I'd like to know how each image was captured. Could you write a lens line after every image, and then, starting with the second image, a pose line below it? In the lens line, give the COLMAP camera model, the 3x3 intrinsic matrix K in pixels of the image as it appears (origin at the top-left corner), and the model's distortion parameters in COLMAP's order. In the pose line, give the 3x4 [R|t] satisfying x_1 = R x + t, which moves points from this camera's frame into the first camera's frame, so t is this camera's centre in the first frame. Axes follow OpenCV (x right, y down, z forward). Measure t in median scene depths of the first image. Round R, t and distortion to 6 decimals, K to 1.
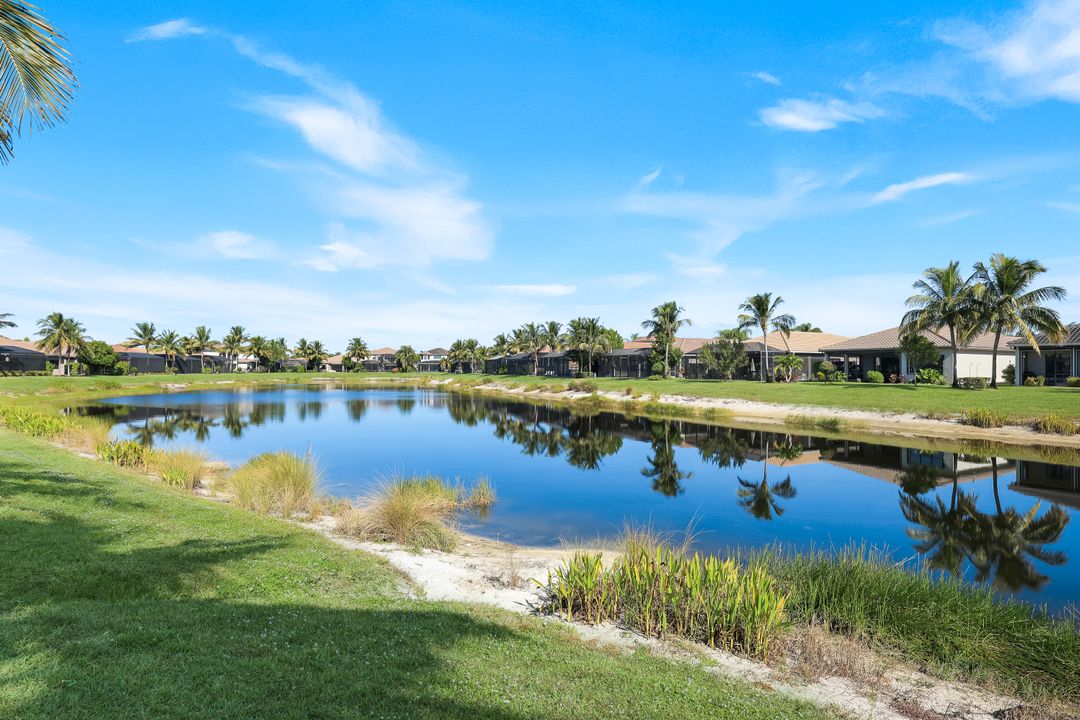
lens RADIAL K [[598.2, 0, 539.2], [0, 598.2, 366.9], [0, 0, 1]] dist [0.026754, -0.000013]
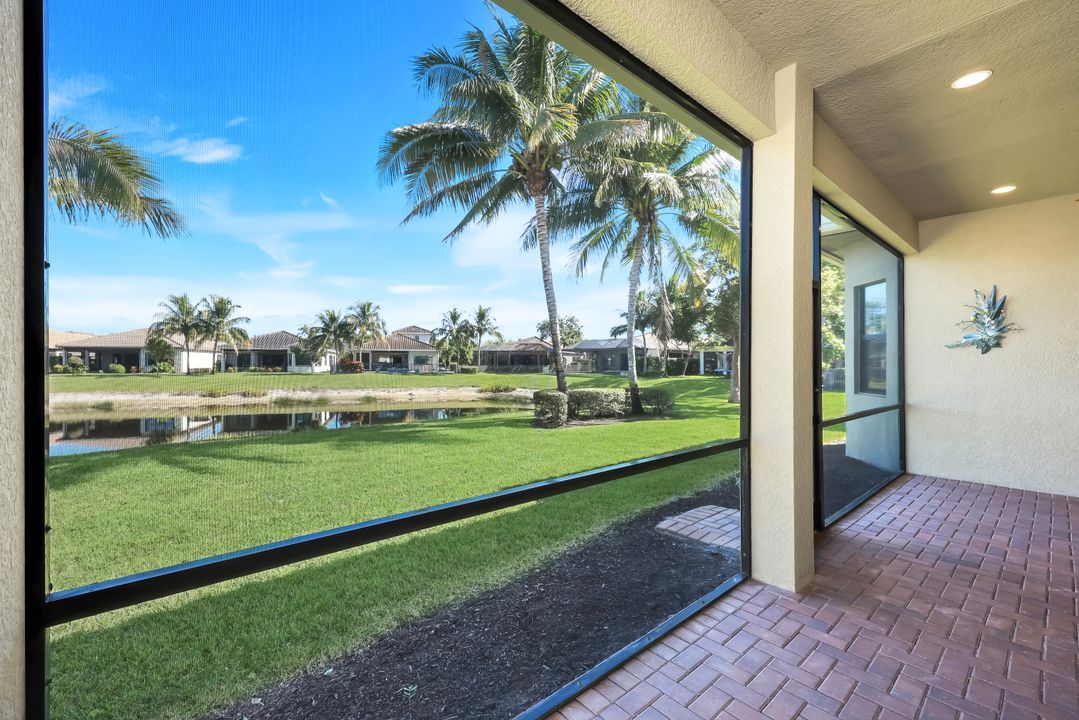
lens RADIAL K [[441.2, 0, 537.5], [0, 441.2, 361.7], [0, 0, 1]] dist [-0.002587, -0.000186]
pose [[0.238898, -0.003471, 0.971038, -0.148226], [-0.004038, 0.999981, 0.004568, -0.006028], [-0.971036, -0.005012, 0.238880, -0.102707]]
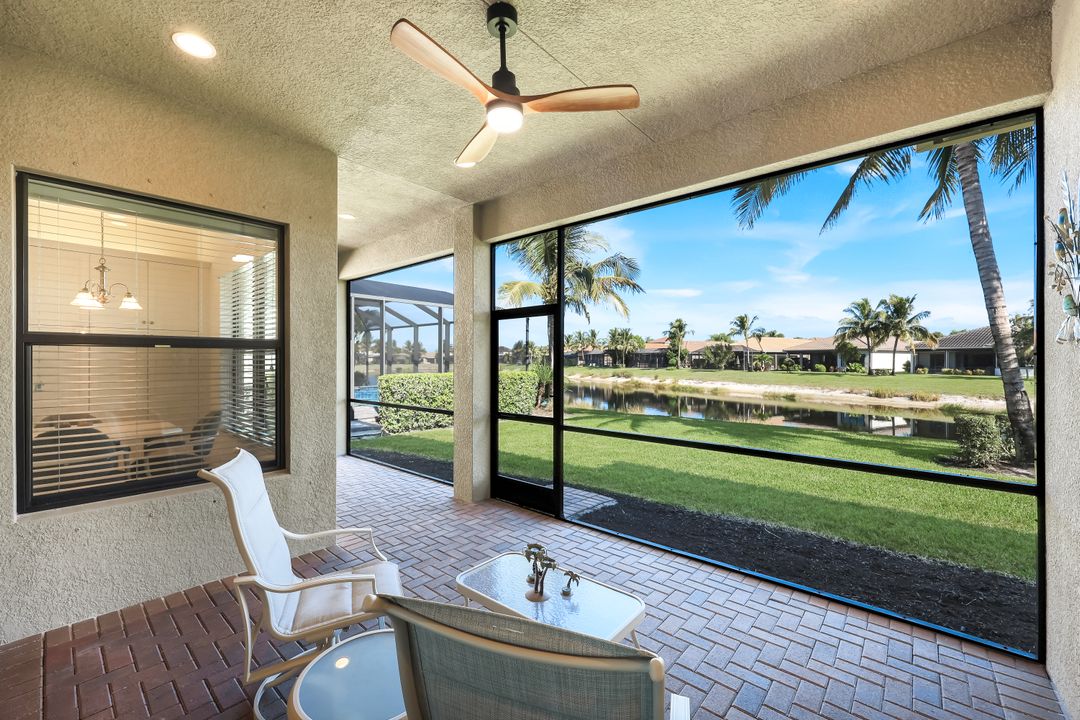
lens RADIAL K [[438.7, 0, 535.5], [0, 438.7, 357.9], [0, 0, 1]] dist [0.002061, 0.000247]
pose [[0.997118, -0.003023, -0.075801, -0.087965], [0.002782, 0.999991, -0.003293, -0.007578], [0.075810, 0.003072, 0.997118, -0.182792]]
